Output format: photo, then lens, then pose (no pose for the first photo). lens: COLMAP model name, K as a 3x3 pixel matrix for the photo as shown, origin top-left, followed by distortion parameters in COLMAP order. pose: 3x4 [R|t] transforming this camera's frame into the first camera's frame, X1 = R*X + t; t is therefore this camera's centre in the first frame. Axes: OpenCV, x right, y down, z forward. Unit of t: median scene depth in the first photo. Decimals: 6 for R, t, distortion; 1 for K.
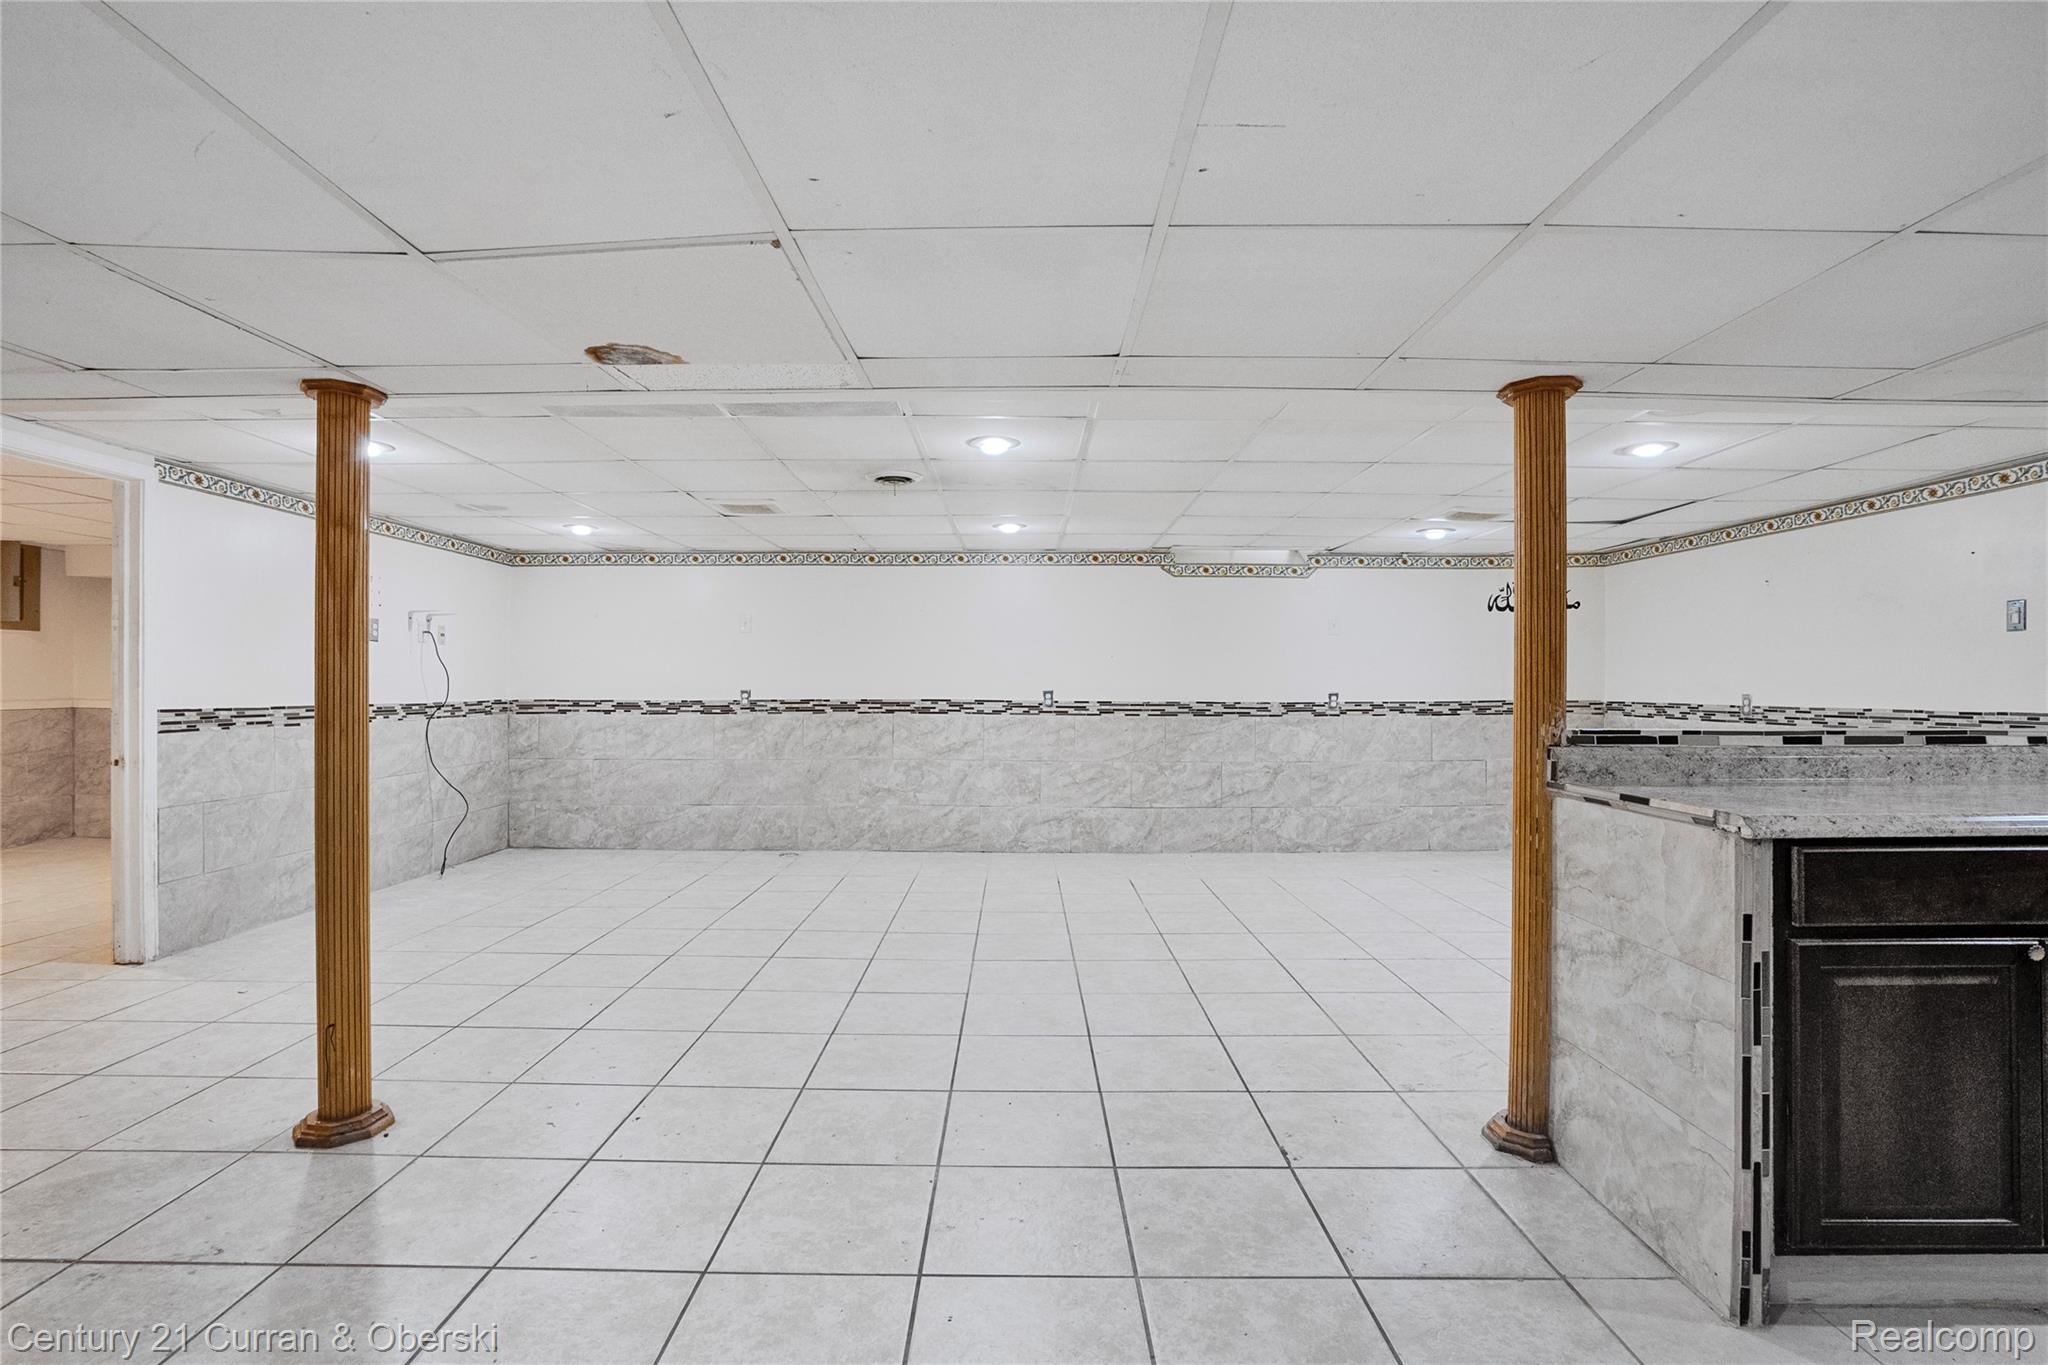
lens RADIAL K [[943.3, 0, 1024.0], [0, 943.3, 682.5], [0, 0, 1]] dist [-0.054118, 0.021072]
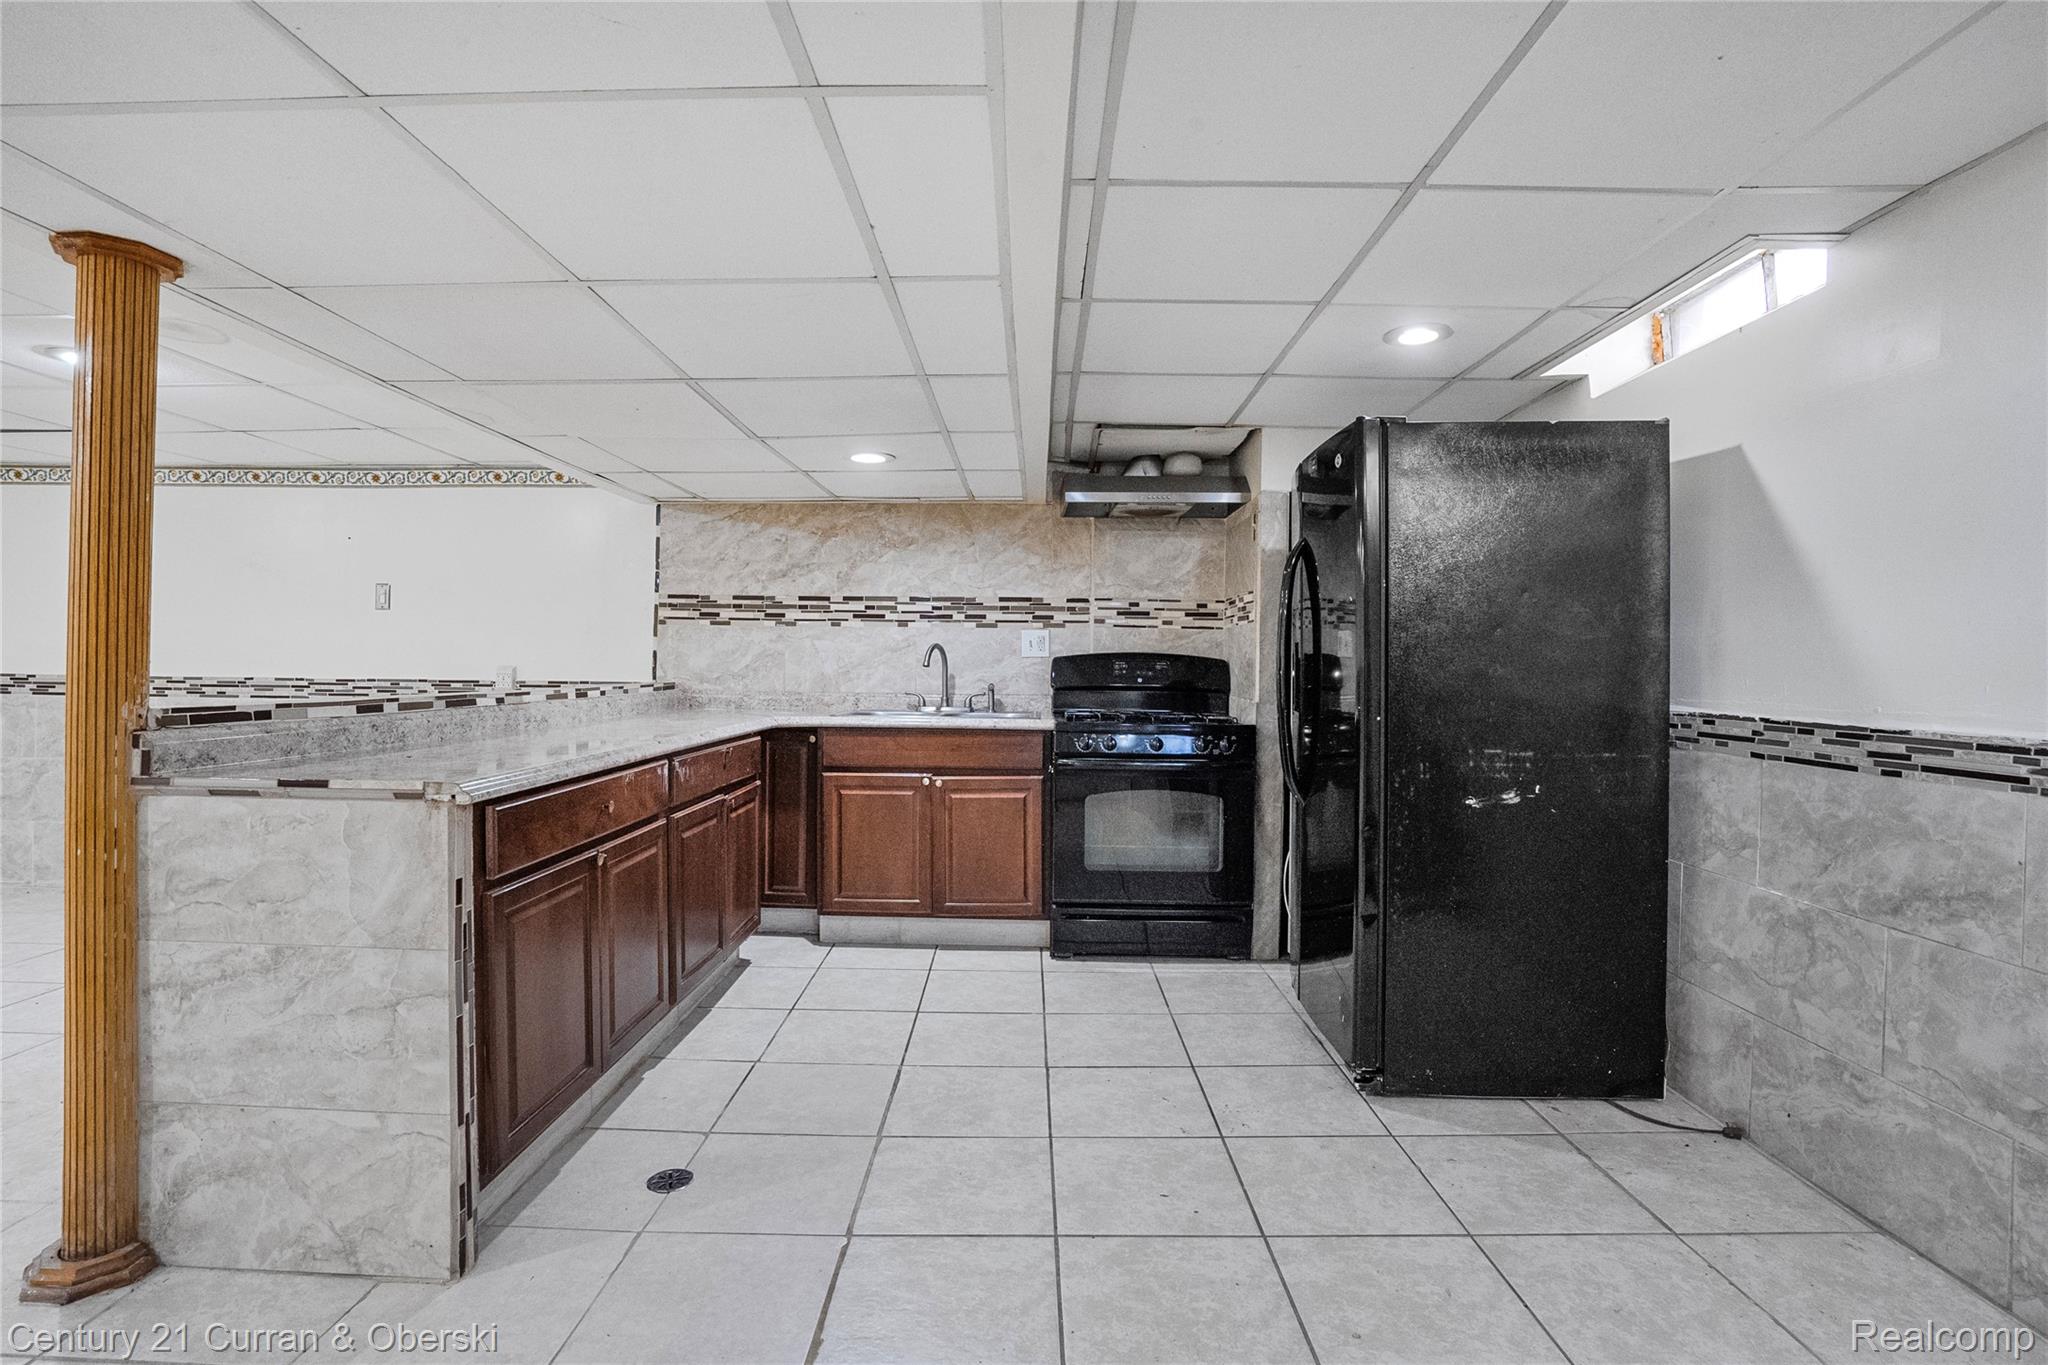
lens RADIAL K [[963.6, 0, 1010.6], [0, 963.6, 665.6], [0, 0, 1]] dist [-0.059959, 0.022172]
pose [[0.019178, -0.000637, 0.999816, -0.073587], [-0.015812, 0.999875, 0.000940, 0.001088], [-0.999691, -0.015827, 0.019166, 0.106885]]
